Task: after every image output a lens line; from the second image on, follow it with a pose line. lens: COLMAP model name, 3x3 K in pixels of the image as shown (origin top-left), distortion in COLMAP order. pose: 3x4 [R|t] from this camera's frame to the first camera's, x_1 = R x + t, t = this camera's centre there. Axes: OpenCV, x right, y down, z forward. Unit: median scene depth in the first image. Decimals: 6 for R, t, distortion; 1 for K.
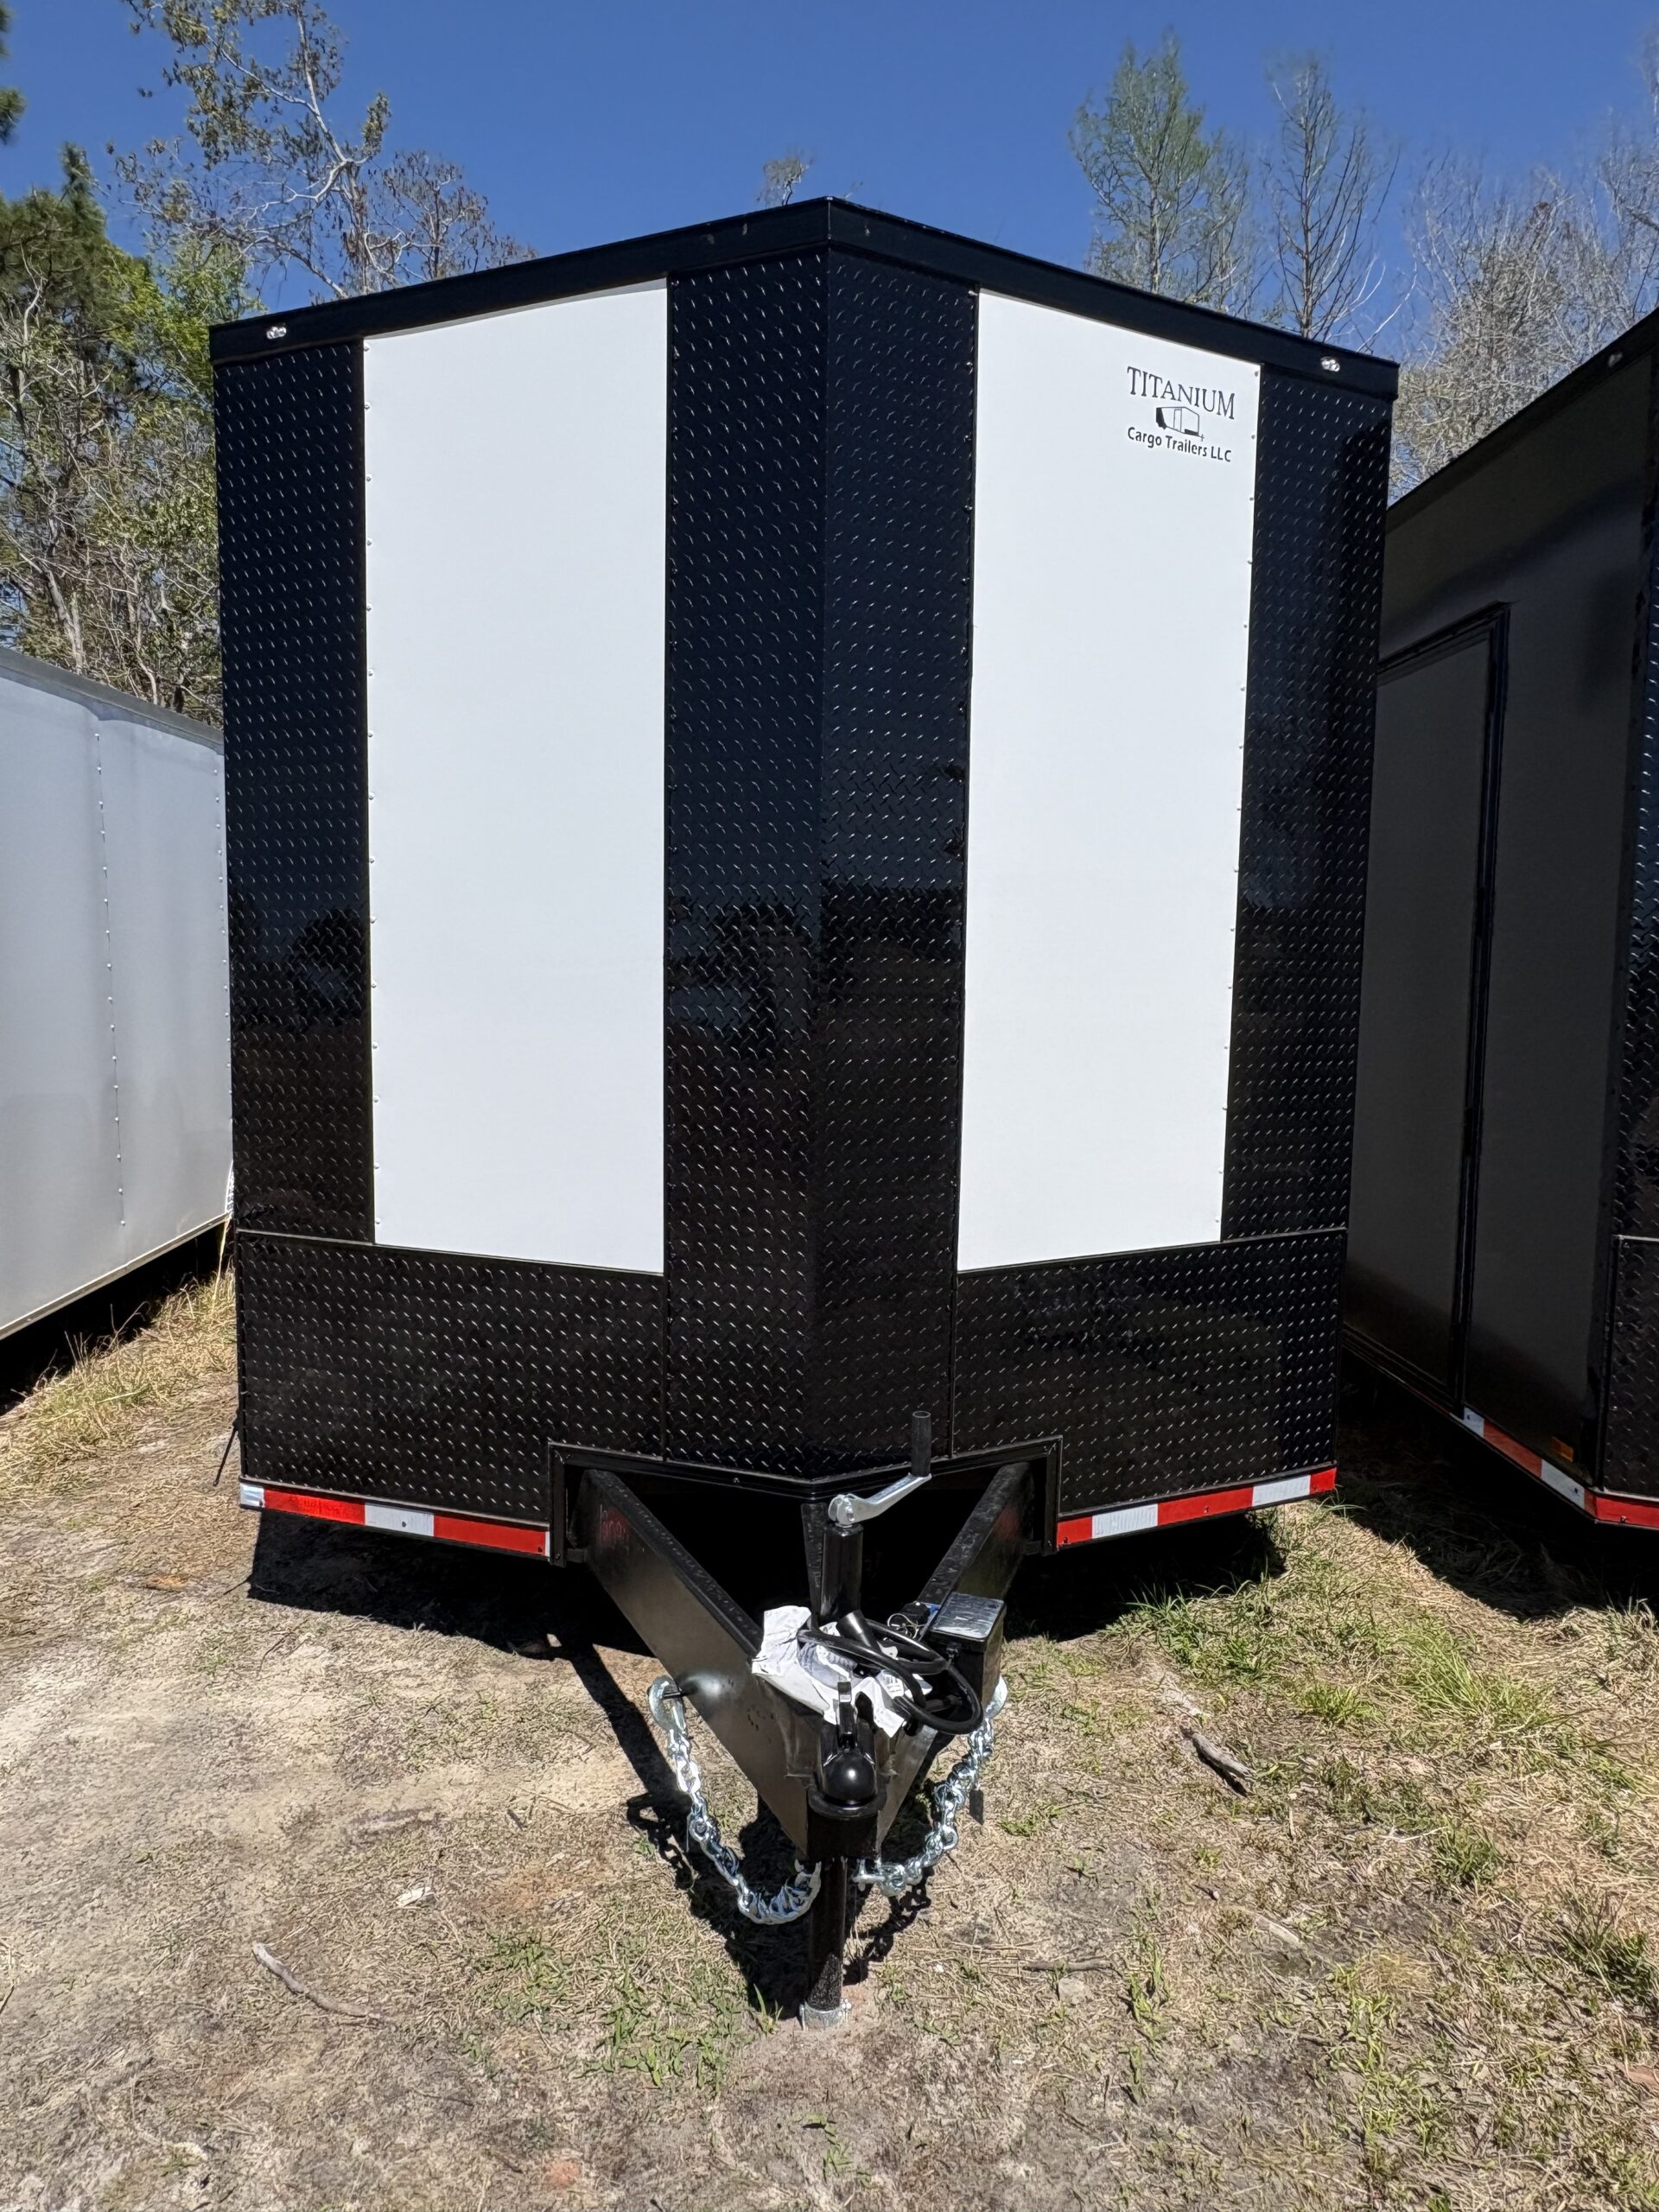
lens RADIAL K [[1487.5, 0, 812.8], [0, 1487.5, 1107.3], [0, 0, 1]] dist [-0.006130, -0.002192]
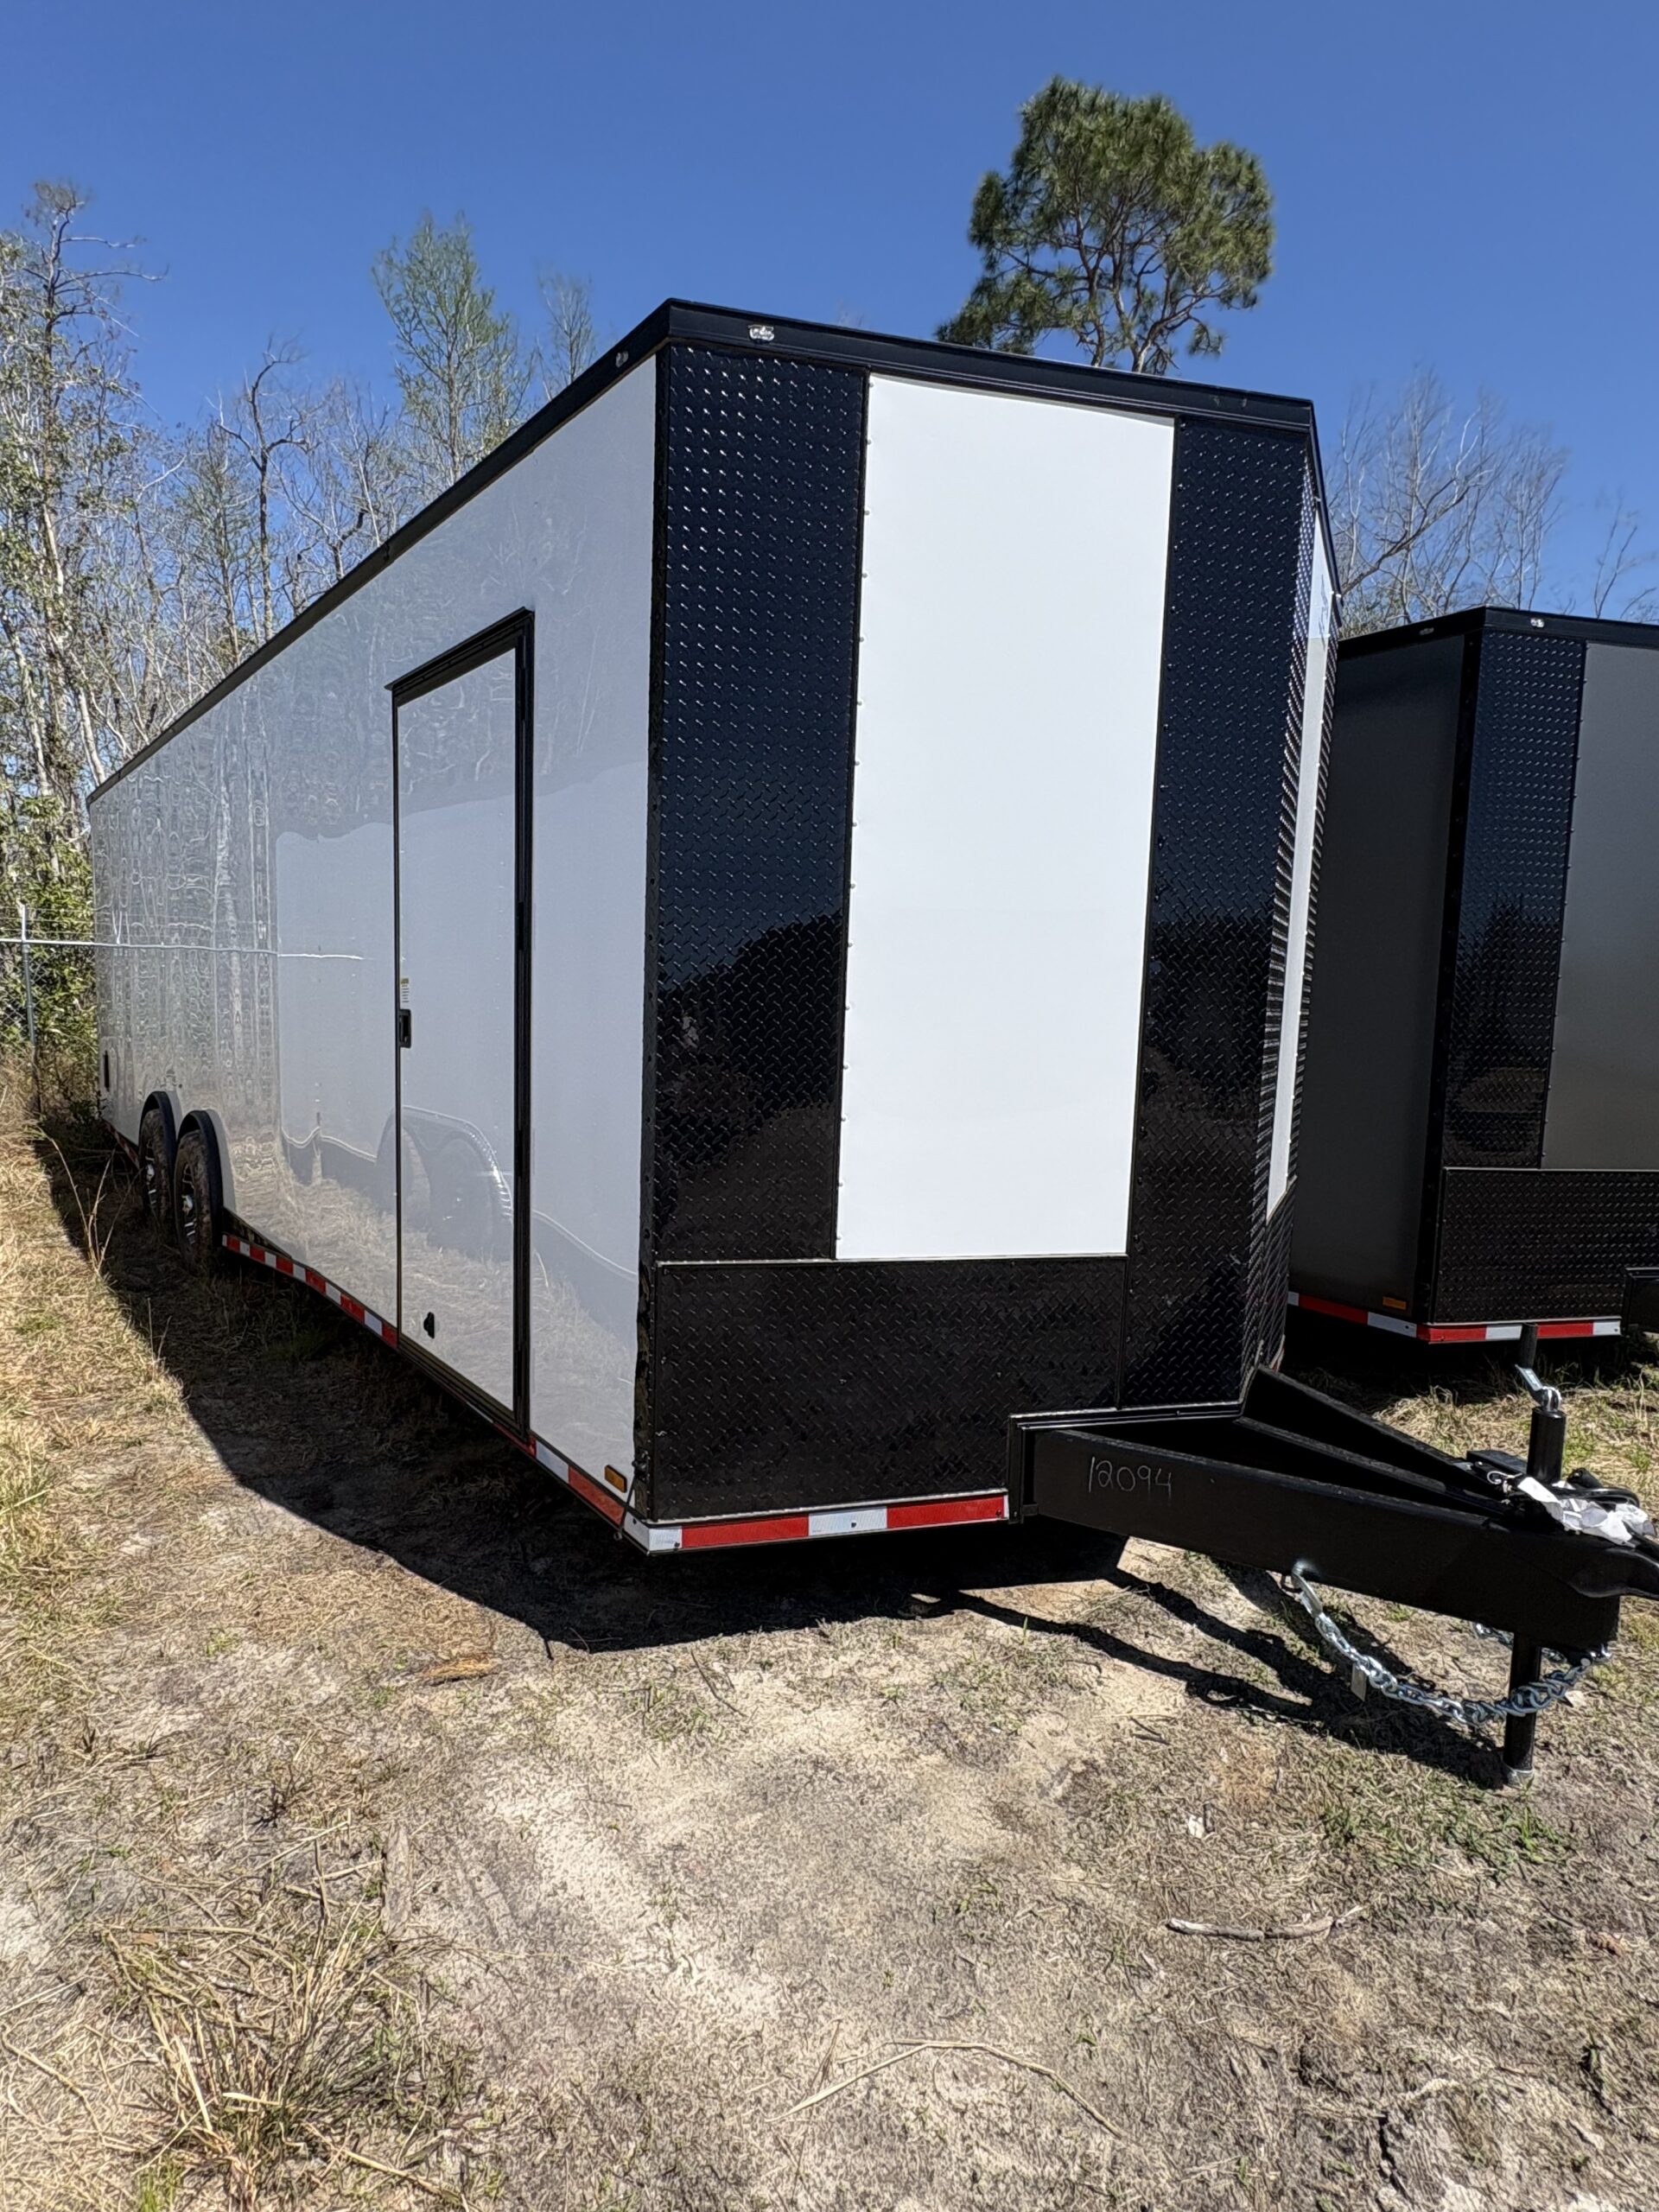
lens RADIAL K [[1174.0, 0, 830.5], [0, 1174.0, 1106.6], [0, 0, 1]] dist [-0.007001, -0.000588]
pose [[0.805576, -0.036319, 0.591378, -0.757628], [0.031286, 0.999334, 0.018756, -0.028680], [-0.591666, 0.003392, 0.806176, 0.341048]]
